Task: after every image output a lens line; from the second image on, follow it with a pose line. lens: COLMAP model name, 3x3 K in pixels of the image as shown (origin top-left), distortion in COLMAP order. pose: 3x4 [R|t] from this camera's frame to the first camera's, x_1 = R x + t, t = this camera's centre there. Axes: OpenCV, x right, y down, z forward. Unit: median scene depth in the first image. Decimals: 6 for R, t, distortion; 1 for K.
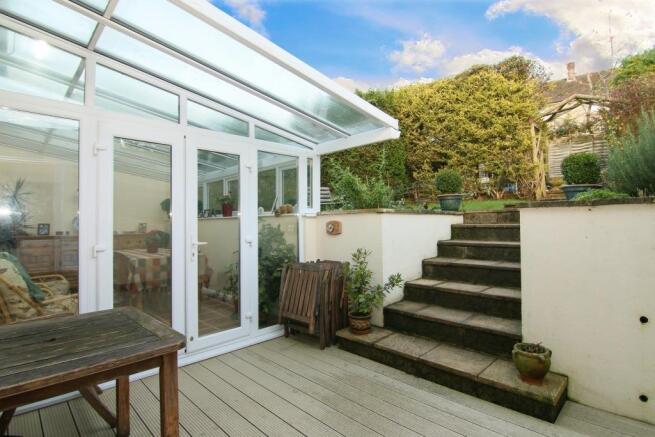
lens RADIAL K [[332.1, 0, 327.4], [0, 332.1, 218.6], [0, 0, 1]] dist [-0.010795, -0.000451]
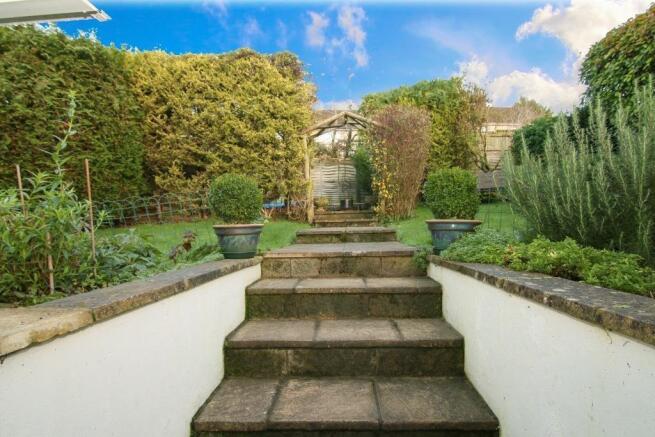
lens RADIAL K [[332.1, 0, 327.5], [0, 332.1, 220.8], [0, 0, 1]] dist [-0.010795, -0.000451]
pose [[0.738058, 0.018063, 0.674496, 0.069936], [-0.001789, 0.999690, -0.024815, -0.035011], [-0.674735, 0.017108, 0.737861, 0.291646]]
